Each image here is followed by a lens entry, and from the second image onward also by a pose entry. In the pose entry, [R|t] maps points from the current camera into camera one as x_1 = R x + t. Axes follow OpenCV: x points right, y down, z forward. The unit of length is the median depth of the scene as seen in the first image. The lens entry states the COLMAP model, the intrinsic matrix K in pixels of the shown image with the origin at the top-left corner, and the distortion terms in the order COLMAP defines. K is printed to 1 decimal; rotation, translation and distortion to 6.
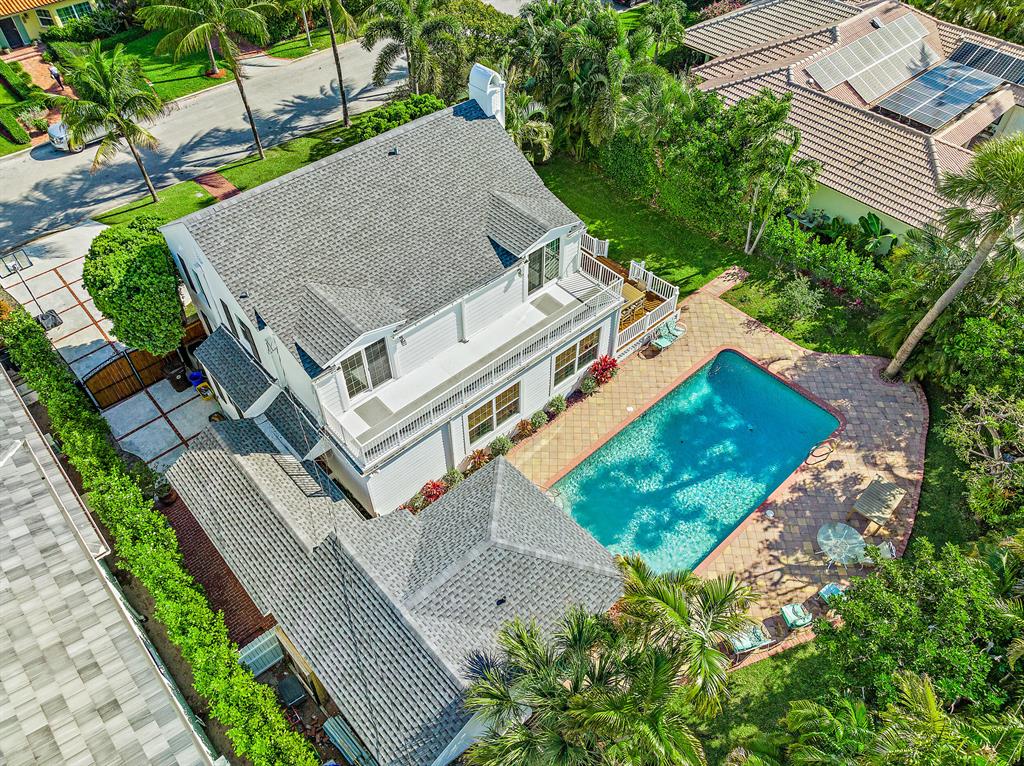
lens RADIAL K [[727.2, 0, 516.6], [0, 727.2, 384.8], [0, 0, 1]] dist [-0.028176, 0.014495]
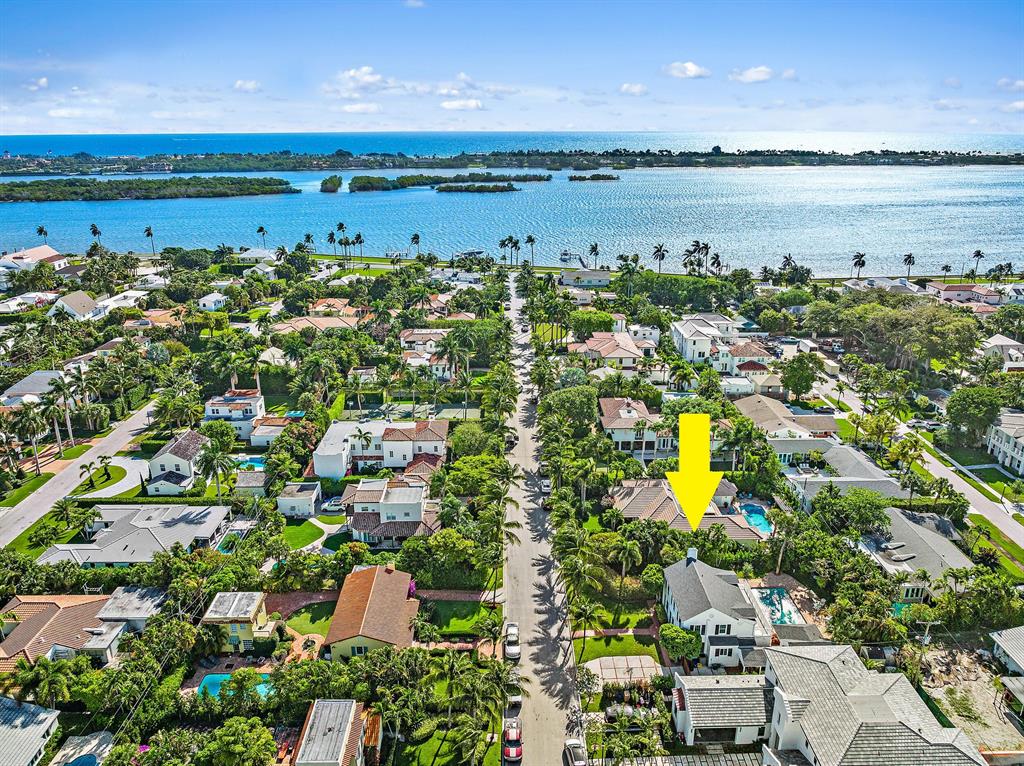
lens RADIAL K [[750.1, 0, 512.0], [0, 750.1, 383.0], [0, 0, 1]] dist [-0.018591, 0.000549]
pose [[0.663002, -0.247731, 0.706440, -2.933914], [0.553848, 0.797209, -0.240231, -0.640710], [-0.503667, 0.550534, 0.665757, -1.482986]]
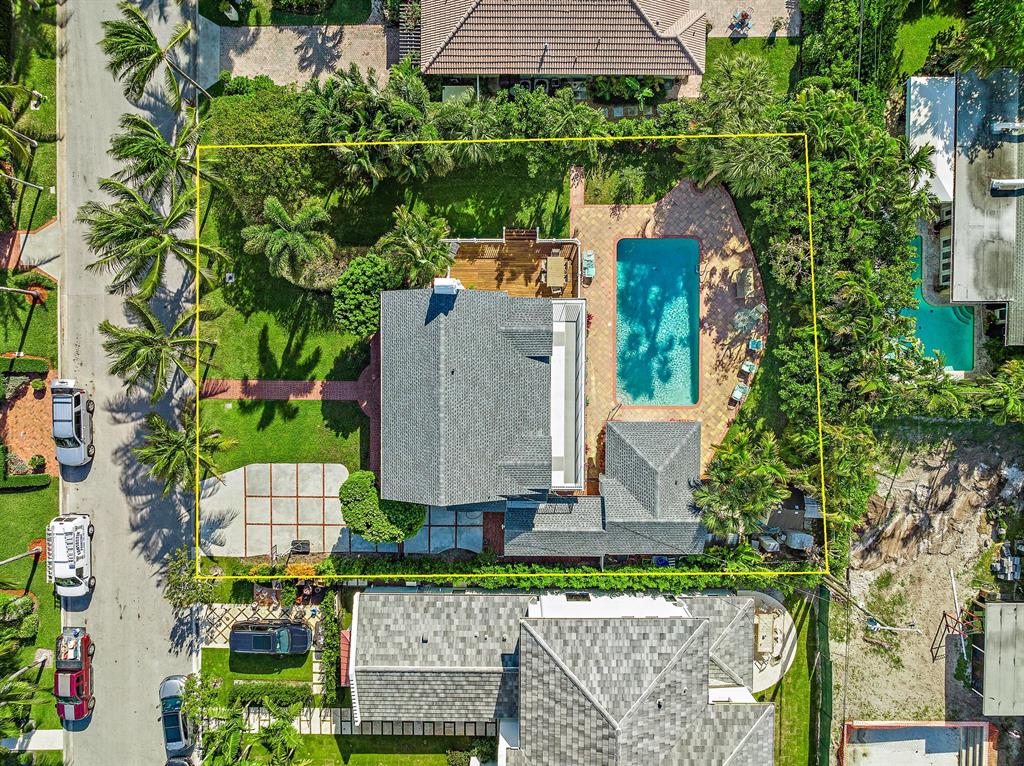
lens RADIAL K [[727.2, 0, 516.6], [0, 727.2, 384.8], [0, 0, 1]] dist [-0.028176, 0.014495]
pose [[0.676382, -0.736122, -0.025128, -0.050594], [0.547363, 0.479528, 0.685891, -1.119372], [-0.492850, -0.477679, 0.727270, -0.194418]]
